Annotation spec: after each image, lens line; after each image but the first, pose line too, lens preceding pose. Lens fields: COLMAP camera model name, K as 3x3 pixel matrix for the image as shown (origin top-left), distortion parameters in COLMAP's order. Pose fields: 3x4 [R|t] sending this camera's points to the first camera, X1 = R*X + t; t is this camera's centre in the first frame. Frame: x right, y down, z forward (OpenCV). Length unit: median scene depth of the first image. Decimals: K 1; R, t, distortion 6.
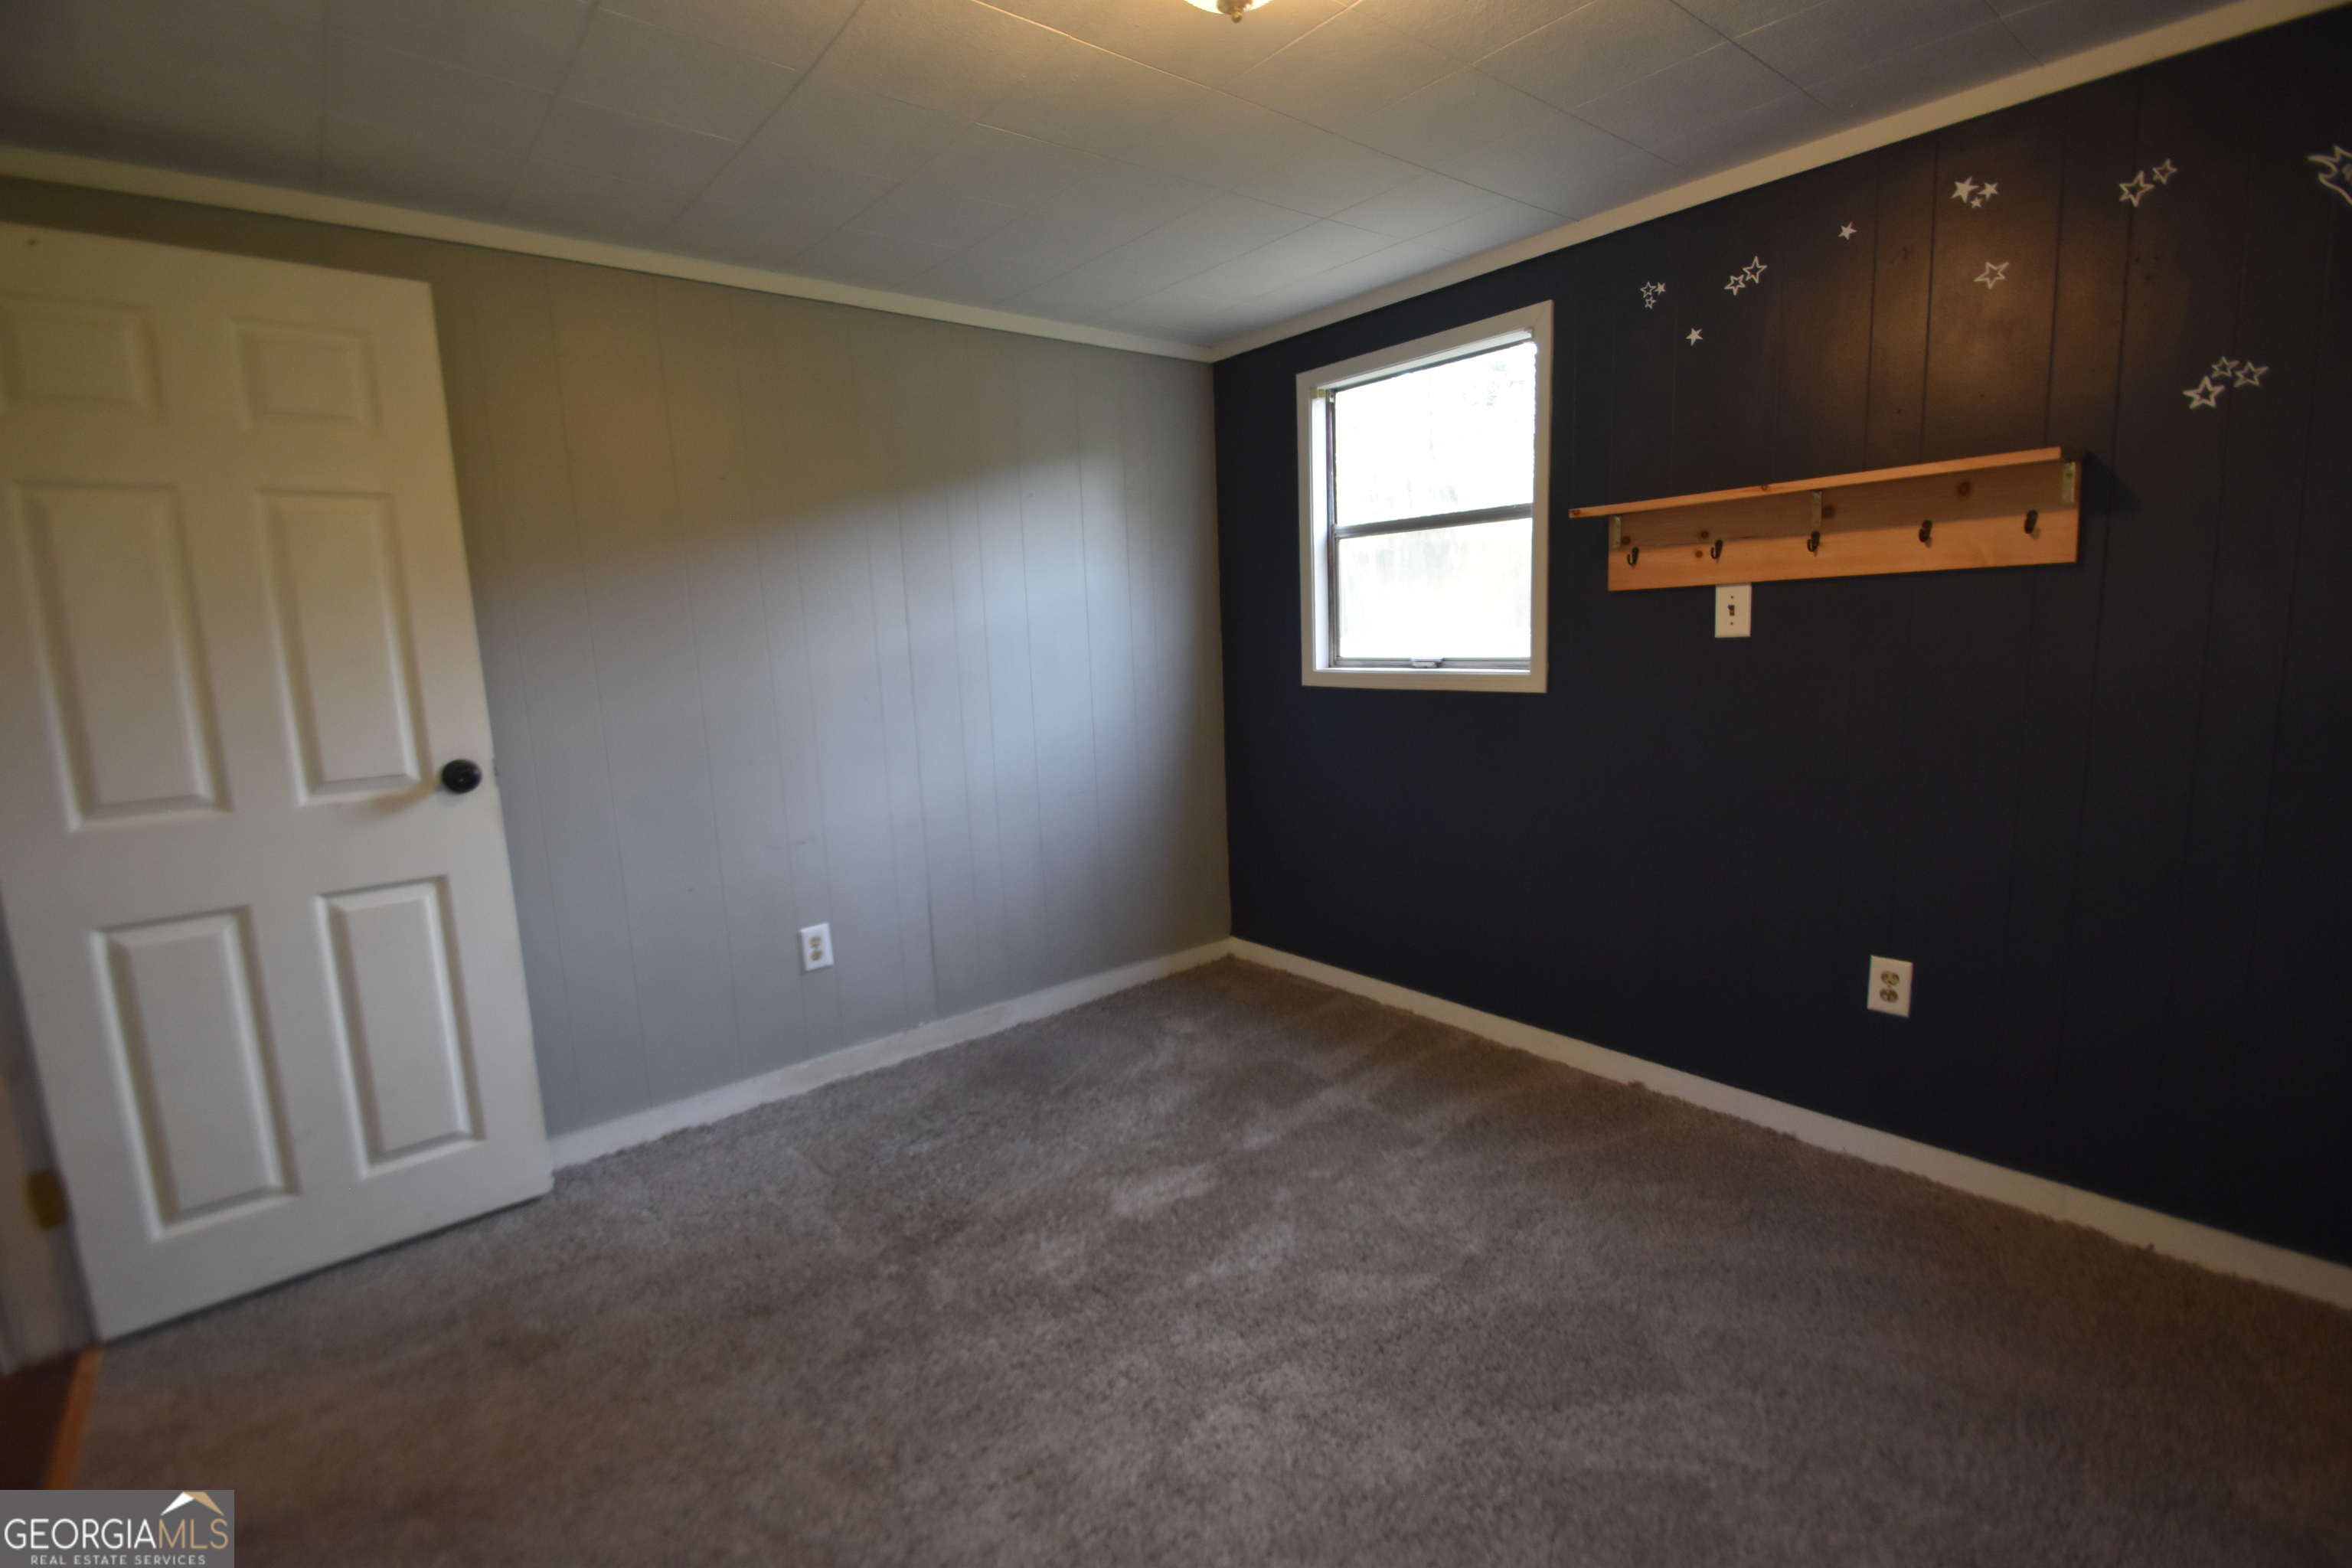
lens RADIAL K [[1032.7, 0, 1180.4], [0, 1032.7, 781.4], [0, 0, 1]] dist [0.015882, -0.018351]
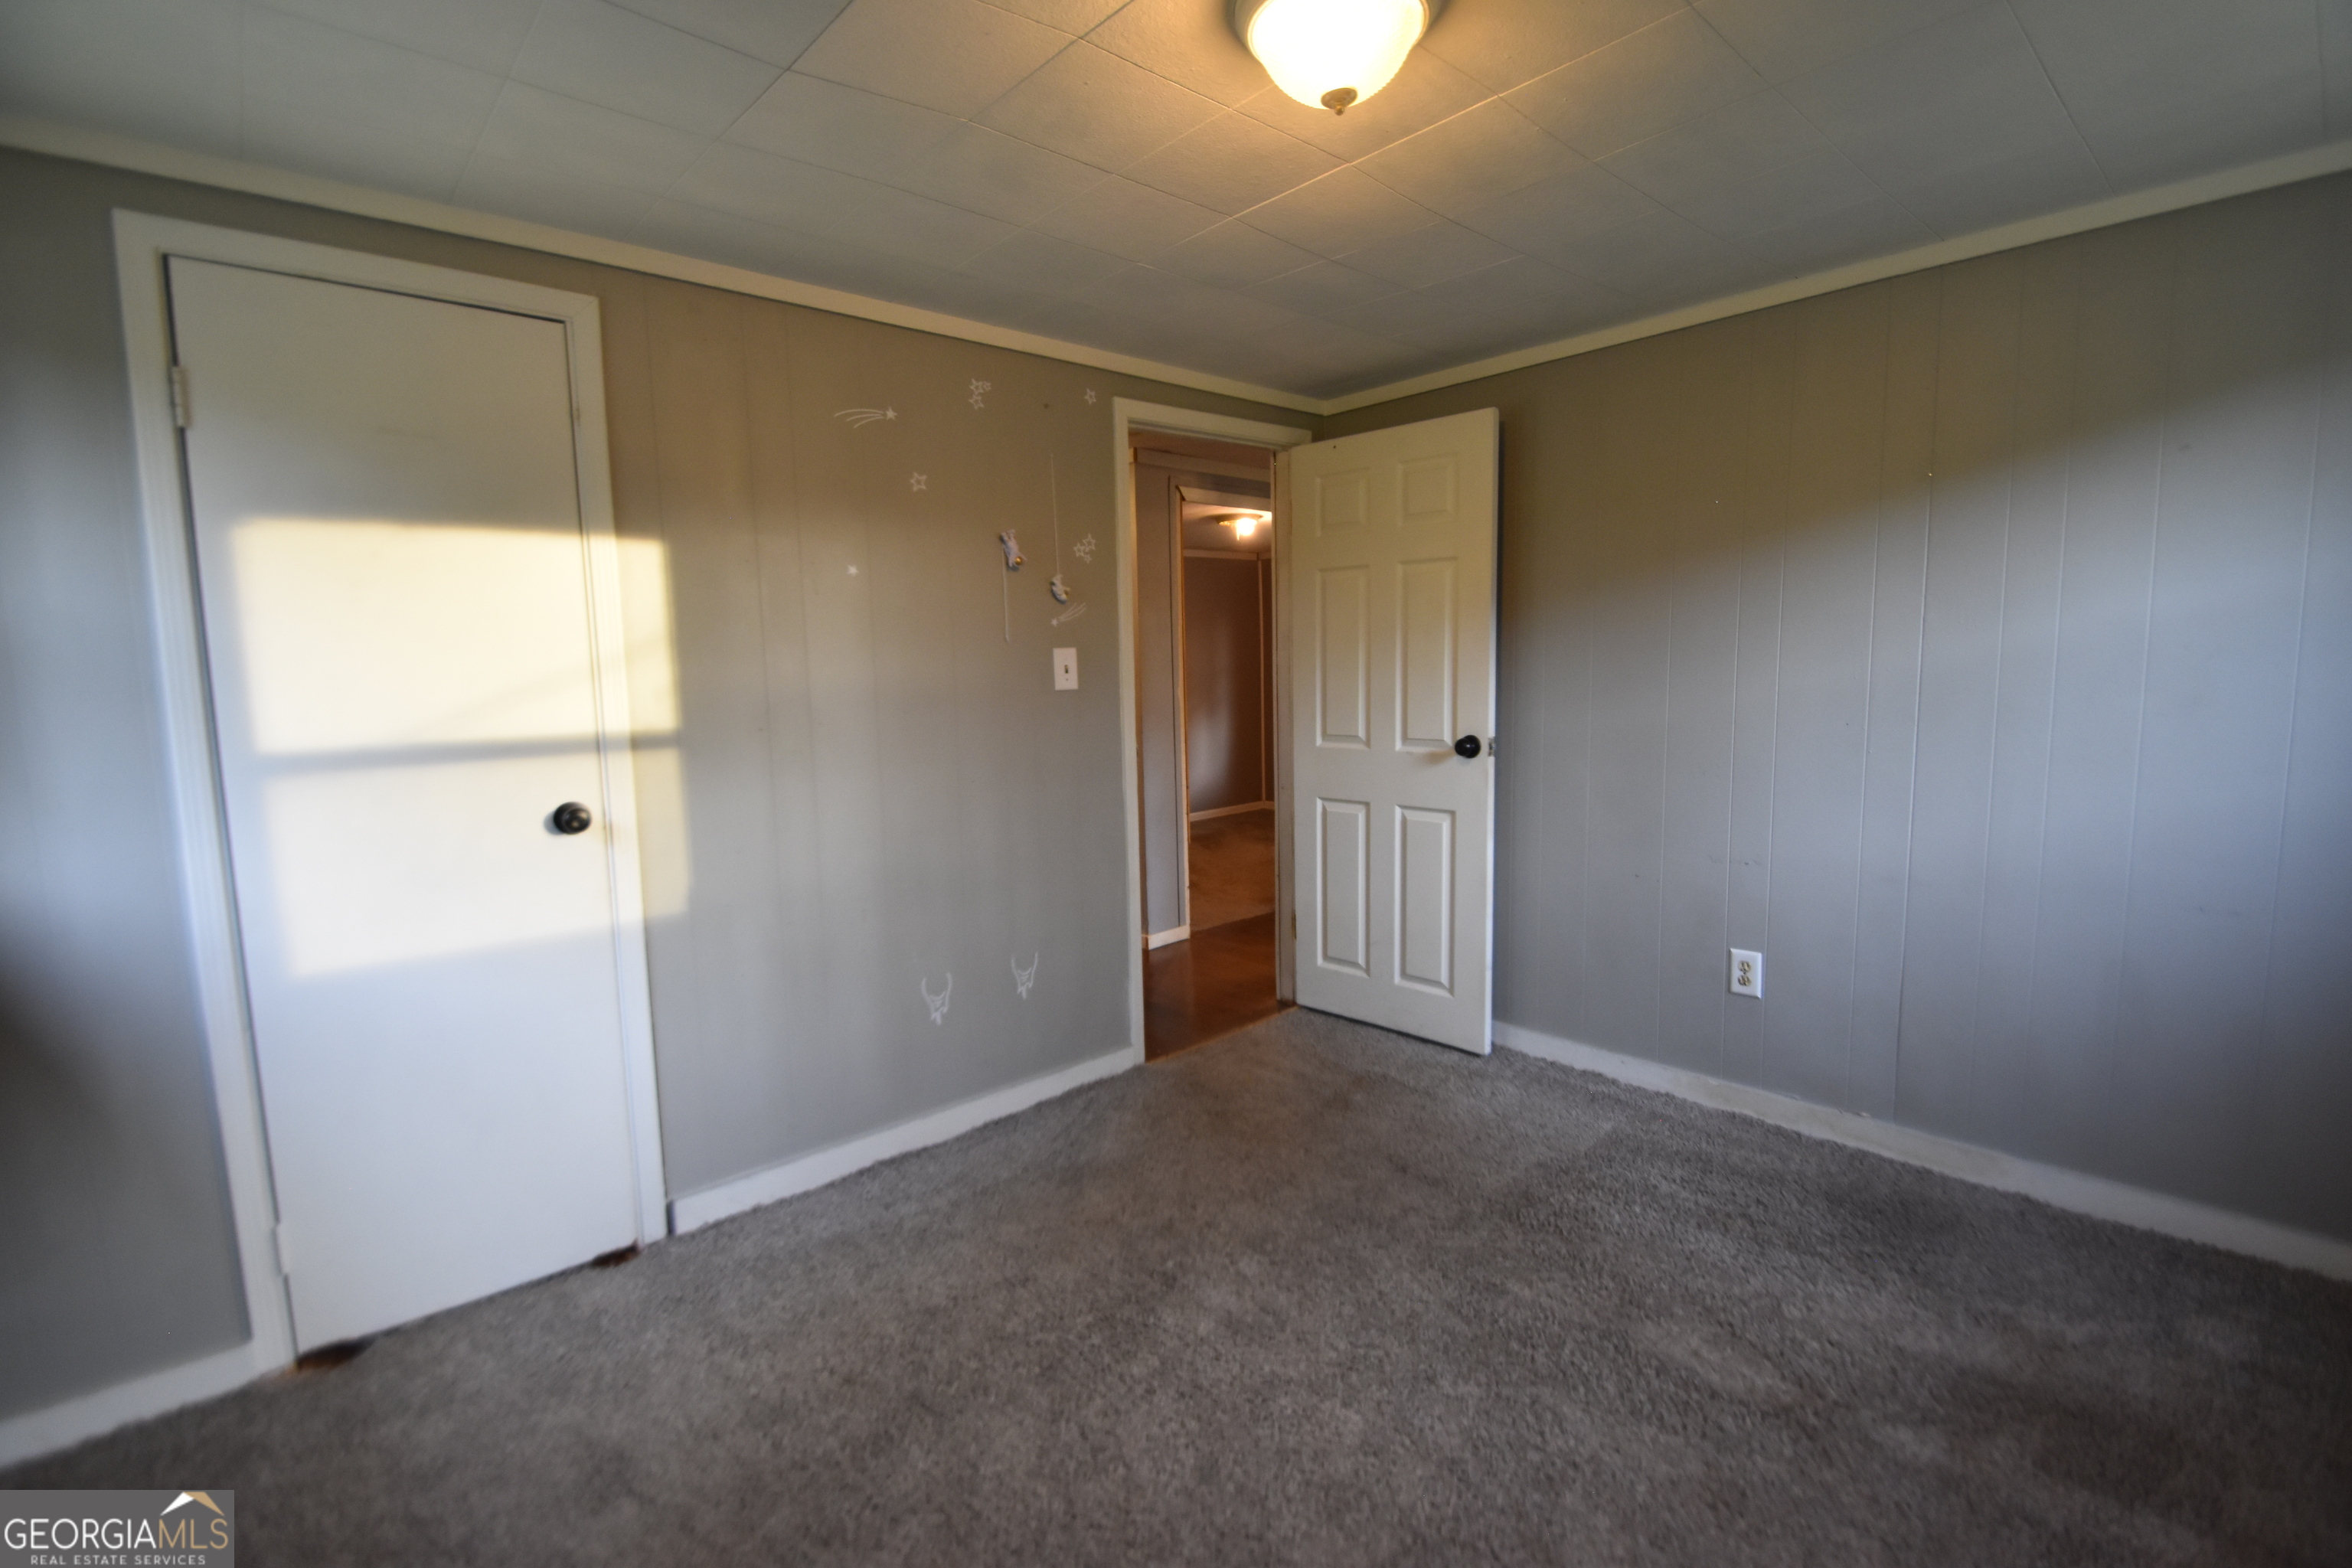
lens RADIAL K [[1032.7, 0, 1180.4], [0, 1032.7, 781.4], [0, 0, 1]] dist [0.015882, -0.018351]
pose [[0.053125, 0.155058, -0.986476, 0.683391], [-0.130289, 0.980503, 0.147102, -0.111267], [0.990052, 0.120712, 0.072291, 0.473410]]
